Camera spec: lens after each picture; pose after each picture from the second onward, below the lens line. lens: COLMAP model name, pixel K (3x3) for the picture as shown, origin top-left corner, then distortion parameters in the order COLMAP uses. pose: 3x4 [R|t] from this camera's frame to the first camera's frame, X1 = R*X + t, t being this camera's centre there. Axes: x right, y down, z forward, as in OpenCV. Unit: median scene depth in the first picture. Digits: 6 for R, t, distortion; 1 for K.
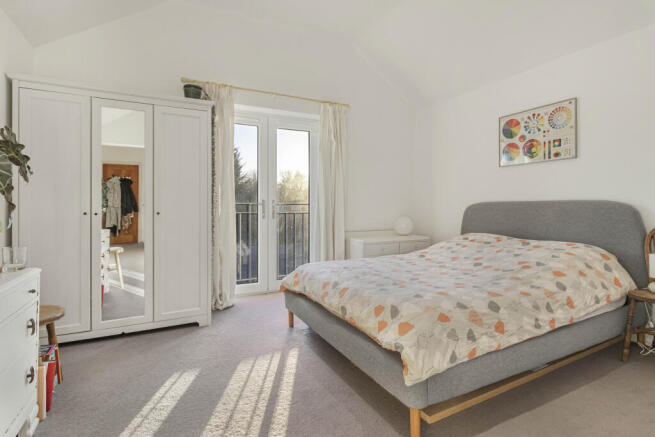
lens RADIAL K [[324.2, 0, 329.8], [0, 324.2, 210.3], [0, 0, 1]] dist [-0.012500, -0.000062]
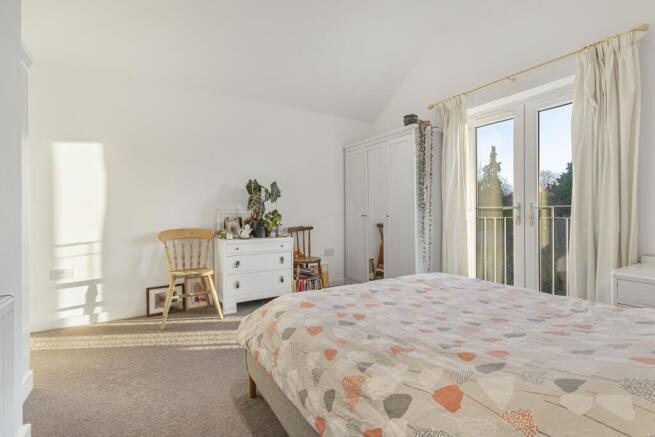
lens RADIAL K [[300.7, 0, 328.5], [0, 300.7, 211.5], [0, 0, 1]] dist [-0.000464, 0.000042]
pose [[0.107047, -0.001882, -0.994252, 0.534365], [-0.009414, 0.999951, -0.002907, -0.003113], [0.994209, 0.009671, 0.107024, 0.426960]]
